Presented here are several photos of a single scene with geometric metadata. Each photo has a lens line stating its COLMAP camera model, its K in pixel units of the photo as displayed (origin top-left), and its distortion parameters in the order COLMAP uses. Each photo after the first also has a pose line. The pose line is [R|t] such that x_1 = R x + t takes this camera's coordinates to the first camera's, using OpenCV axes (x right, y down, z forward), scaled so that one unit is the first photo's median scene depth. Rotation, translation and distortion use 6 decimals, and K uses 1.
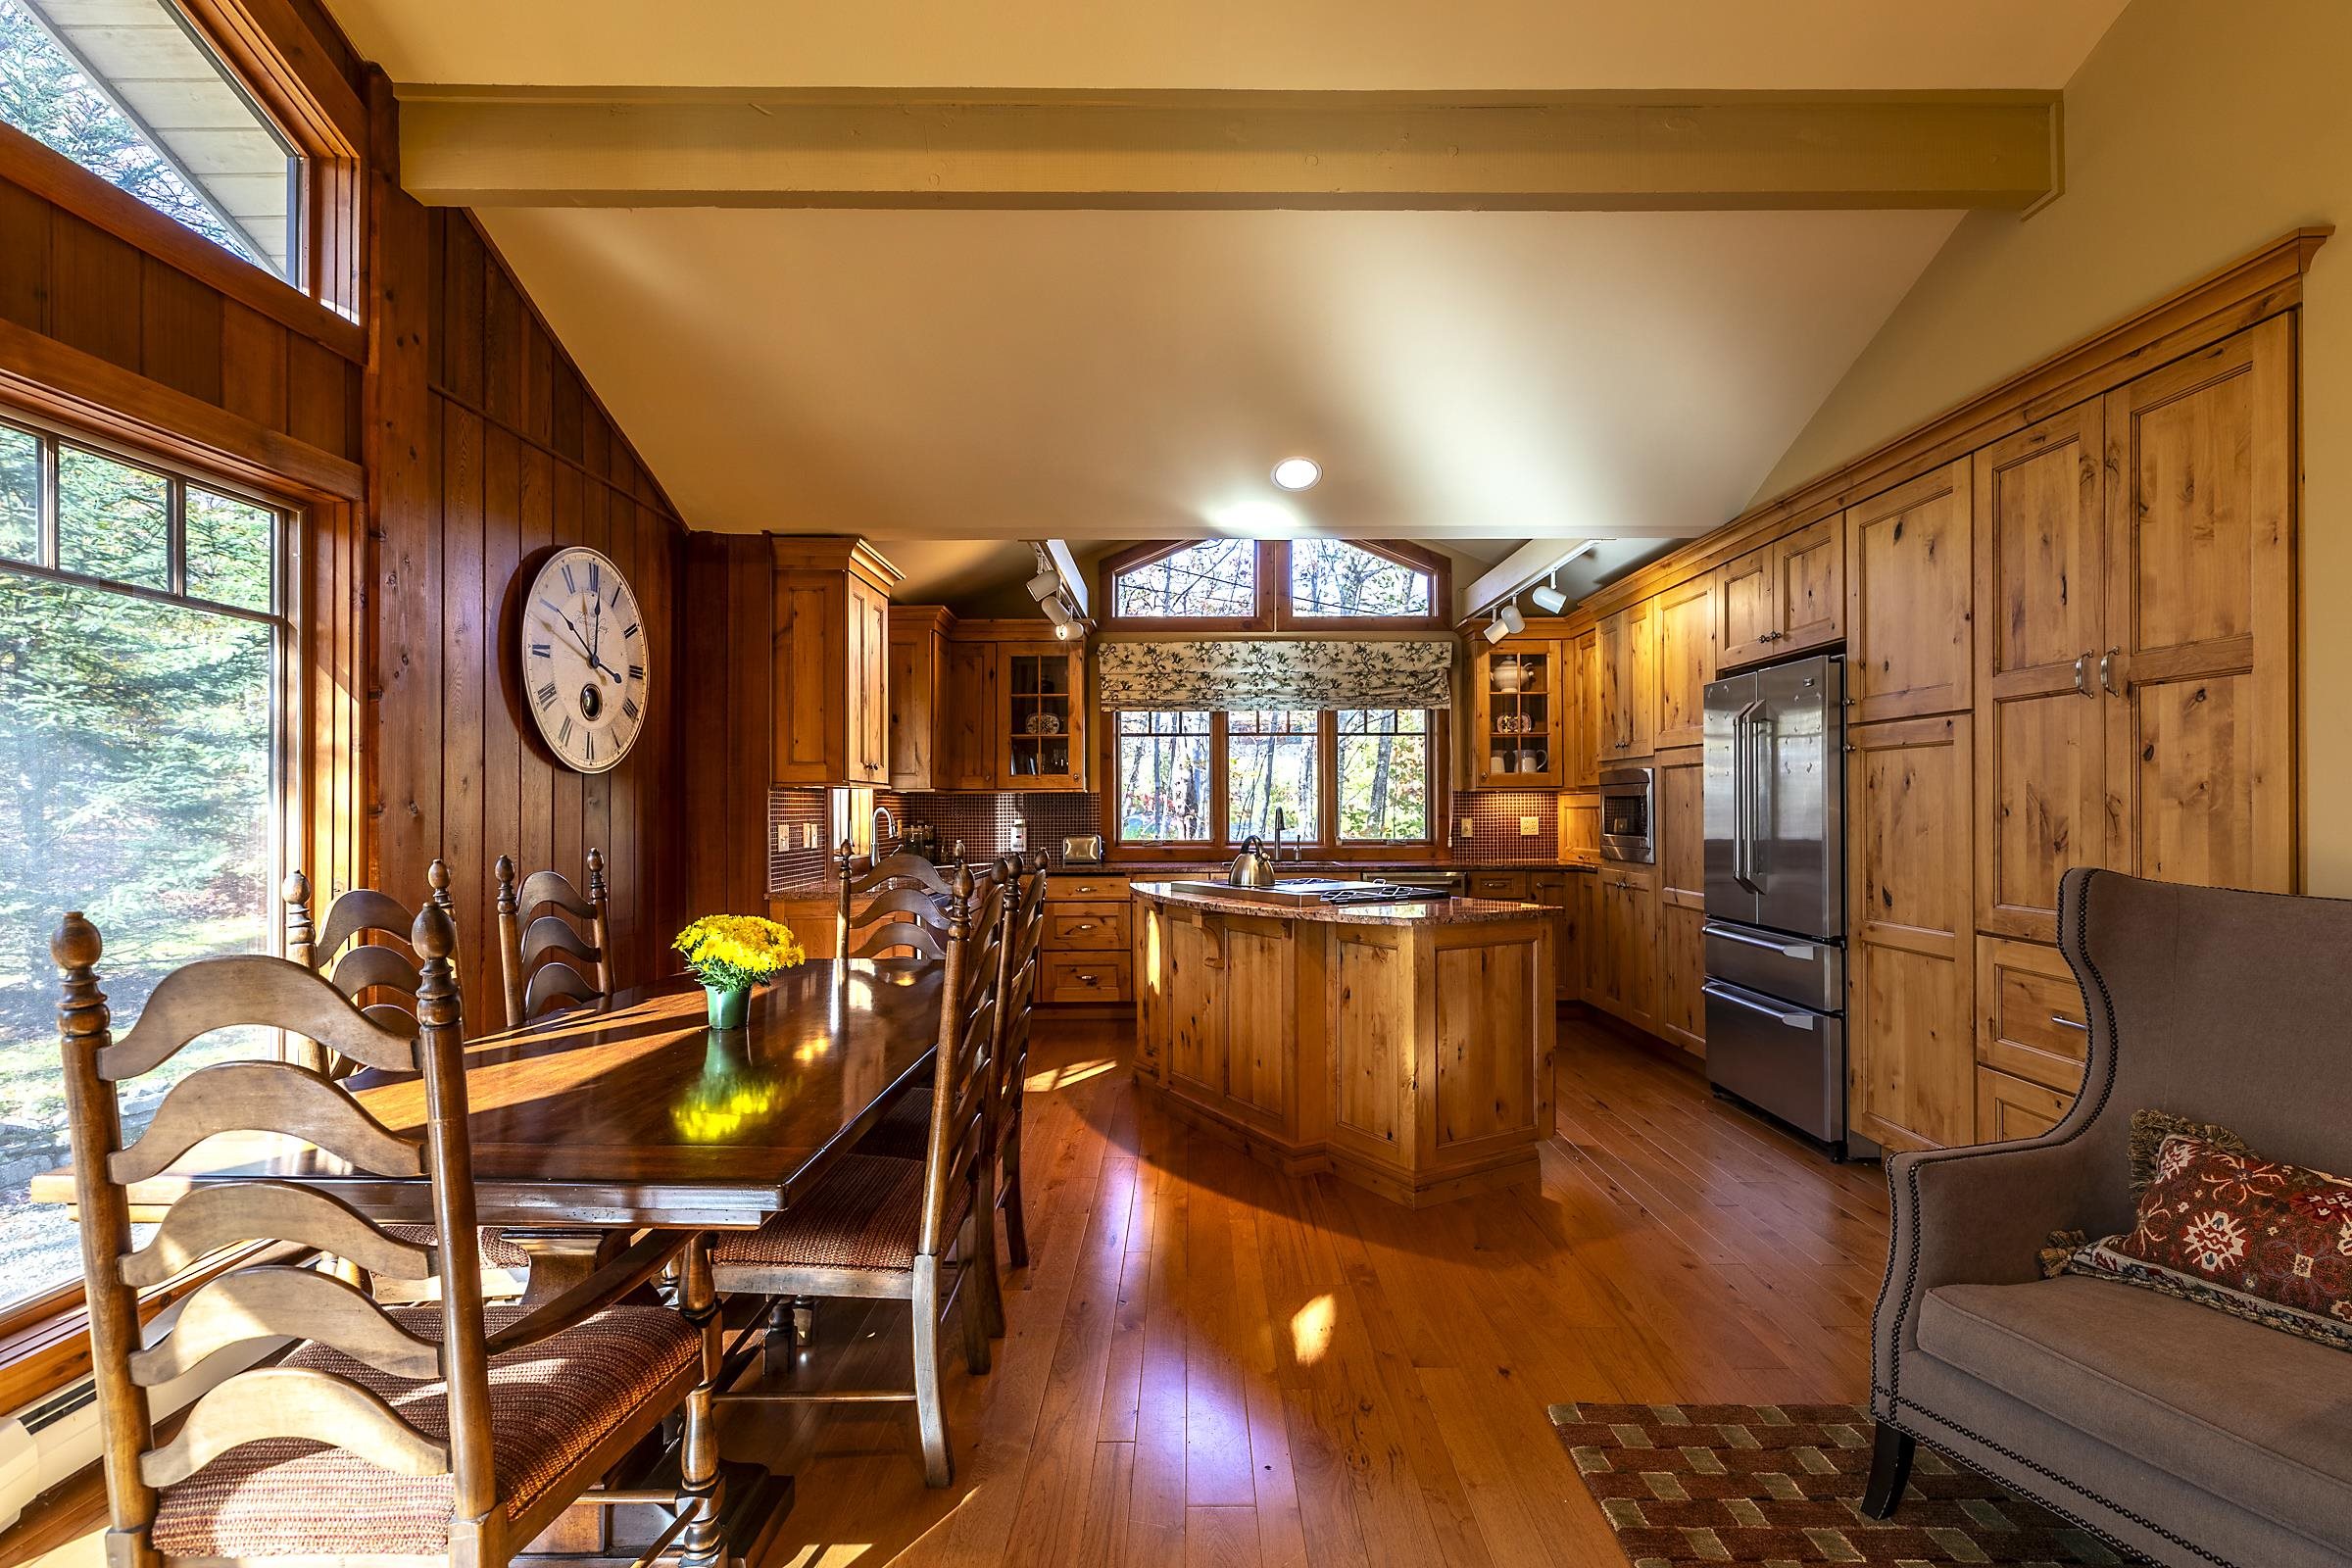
lens RADIAL K [[1073.8, 0, 1186.0], [0, 1073.8, 808.7], [0, 0, 1]] dist [0.004452, -0.000205]
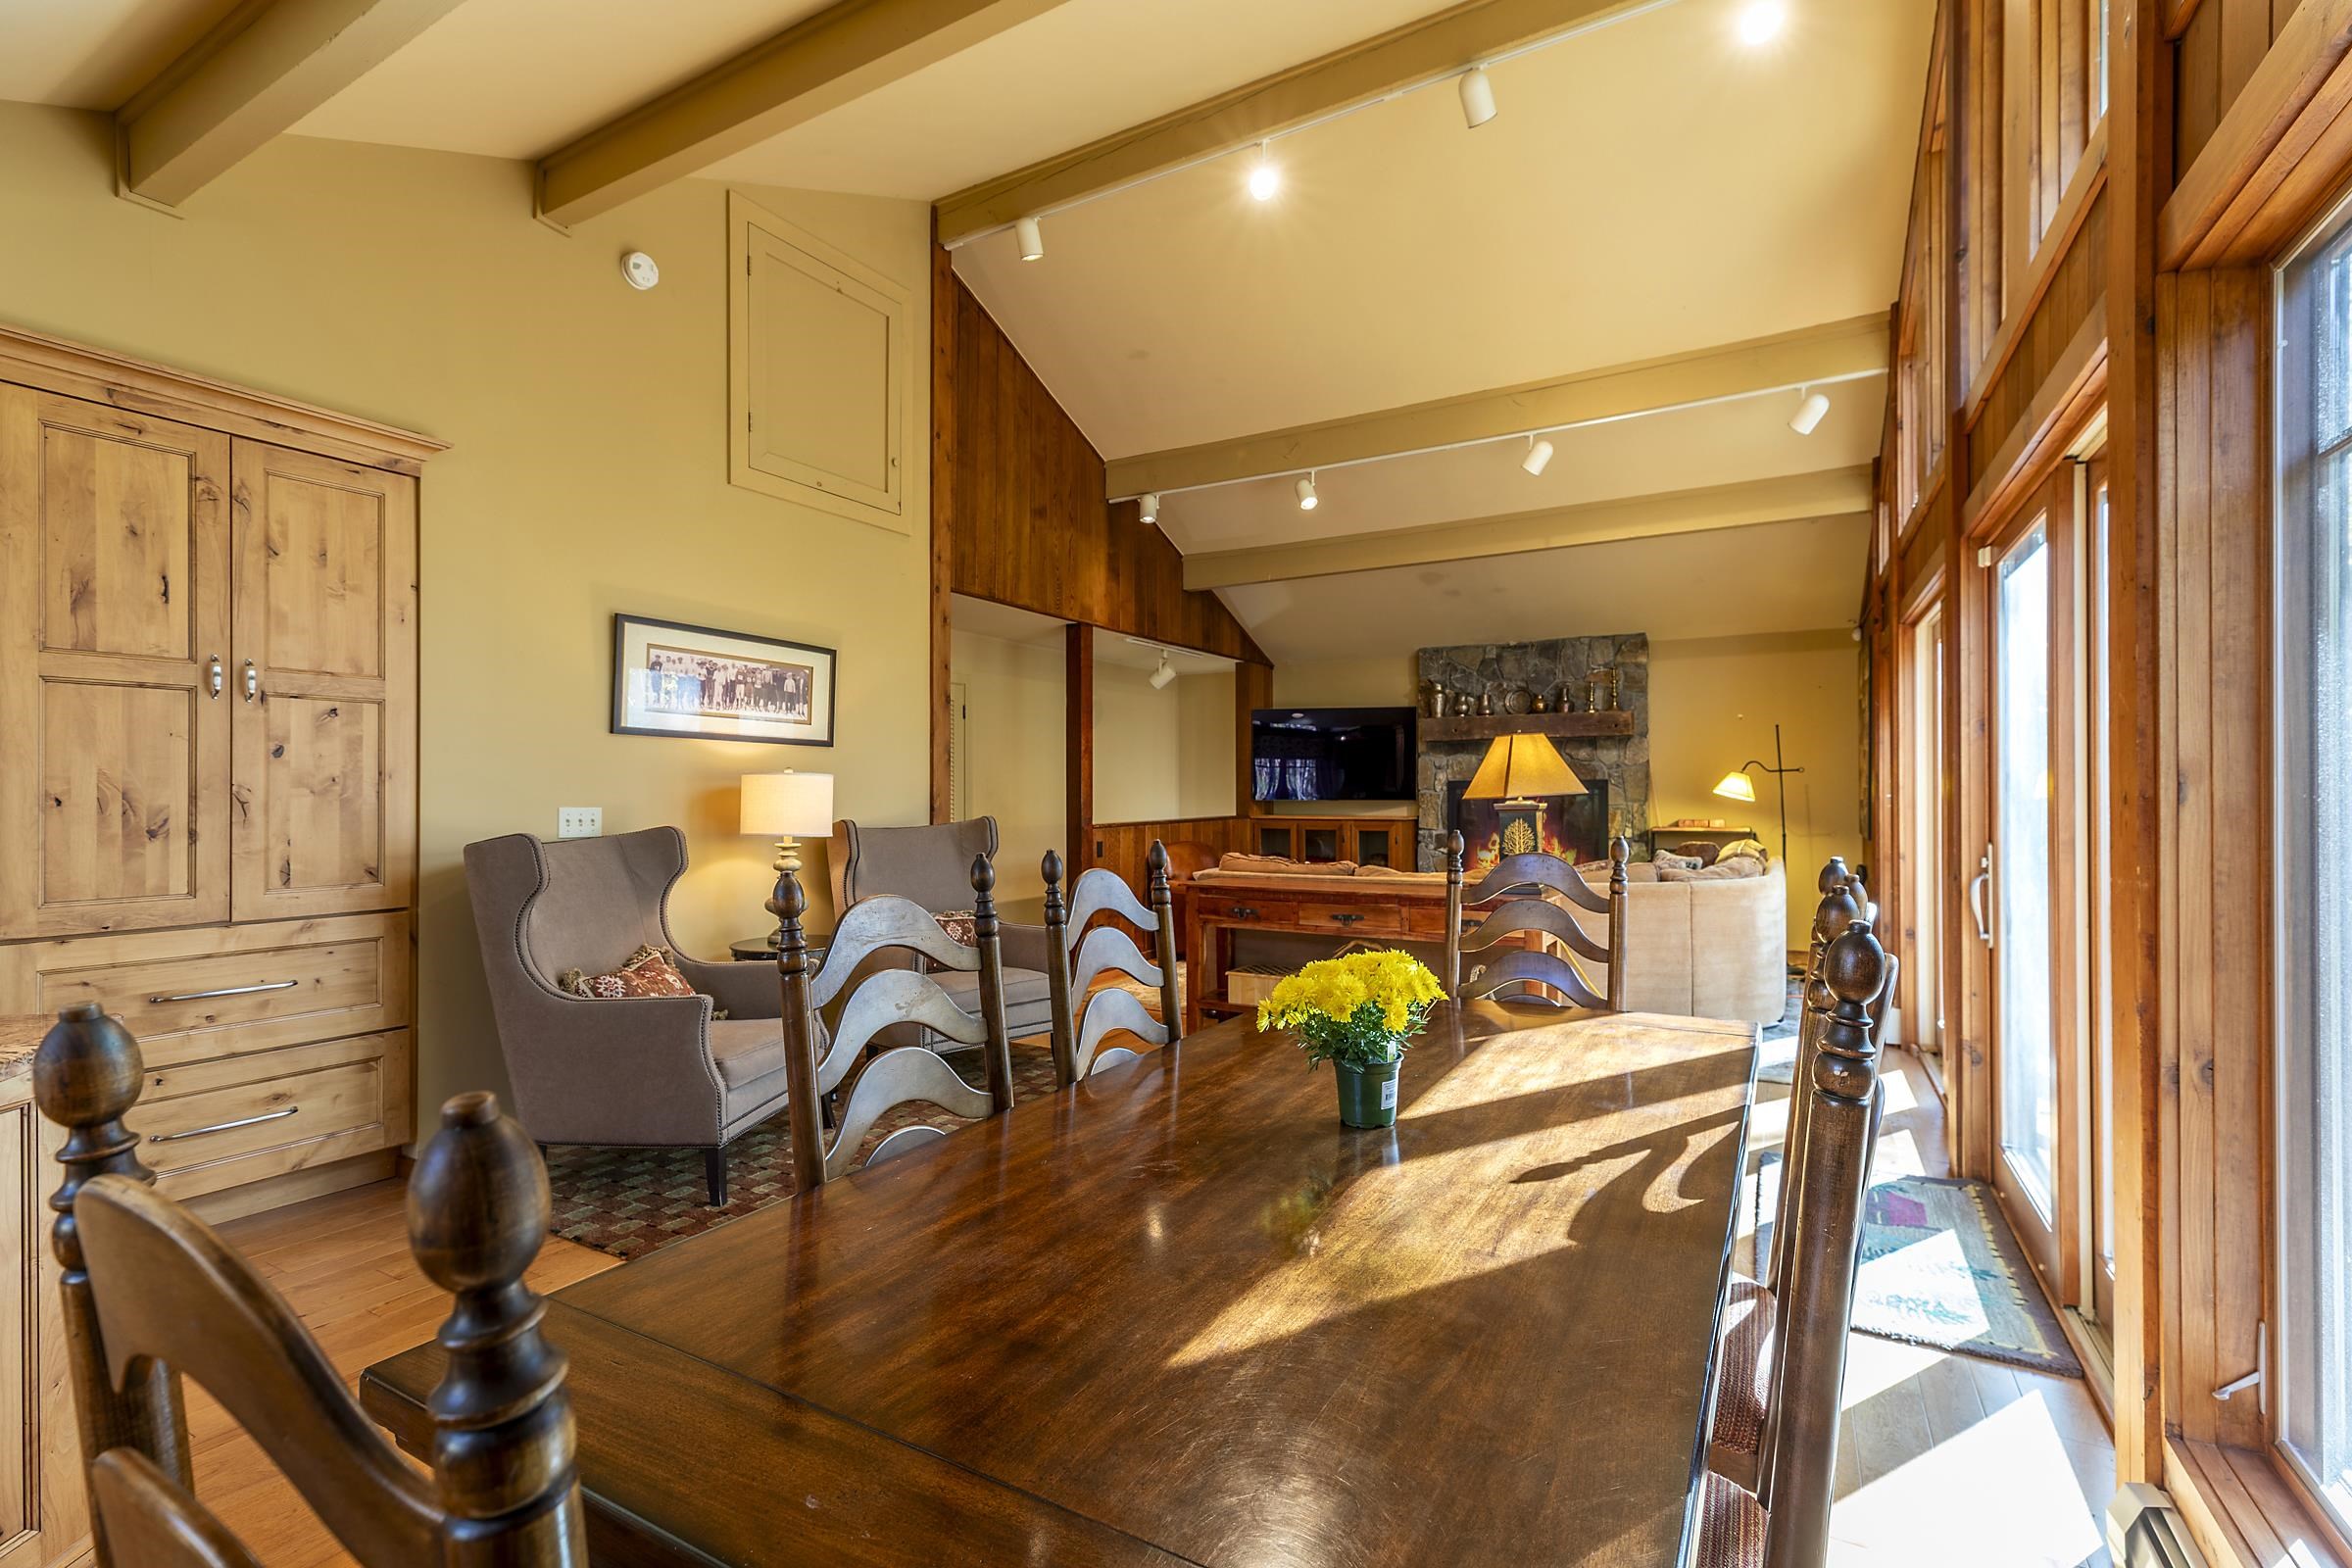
lens RADIAL K [[1073.8, 0, 1183.4], [0, 1073.8, 787.2], [0, 0, 1]] dist [0.004452, -0.000205]
pose [[-0.874502, 0.007455, 0.484964, -0.409083], [0.005819, 0.999971, -0.004878, 0.000865], [-0.484987, -0.001444, -0.874520, 1.048500]]
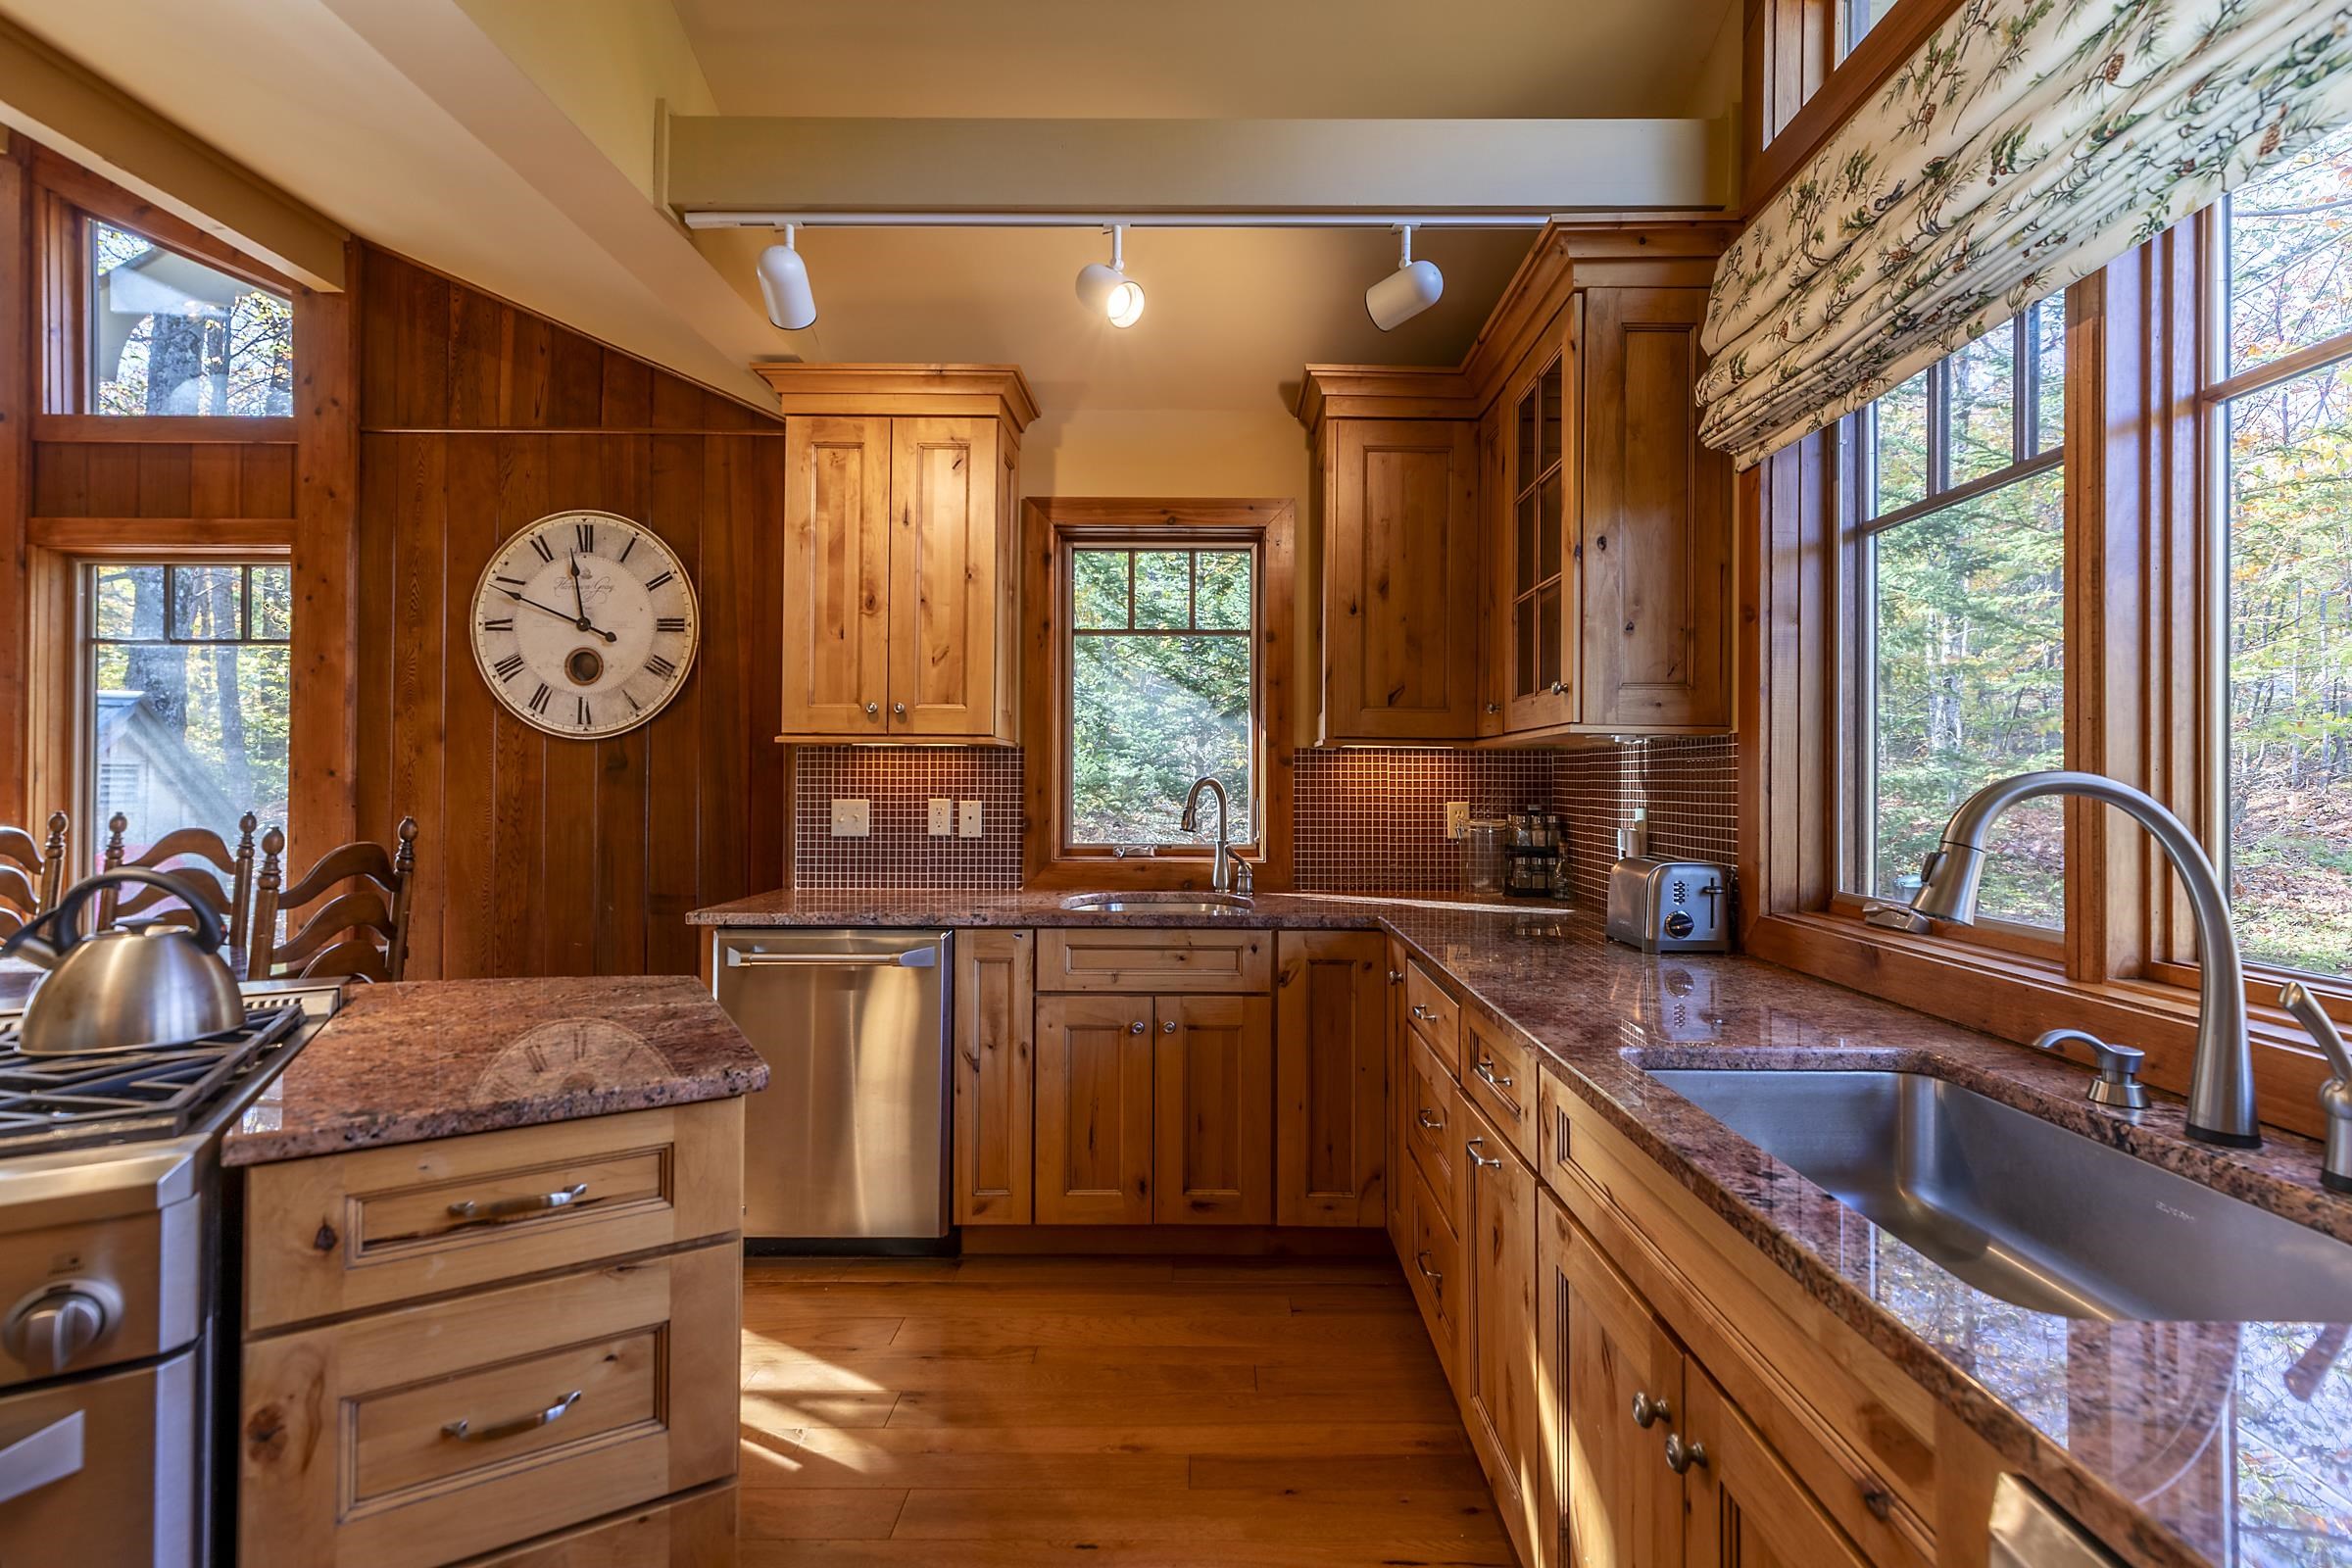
lens RADIAL K [[1073.8, 0, 1208.1], [0, 1073.8, 769.5], [0, 0, 1]] dist [0.004452, -0.000205]
pose [[0.011784, -0.003973, -0.999923, 0.407717], [-0.004030, 0.999984, -0.004020, -0.003771], [0.999922, 0.004077, 0.011768, 1.479404]]
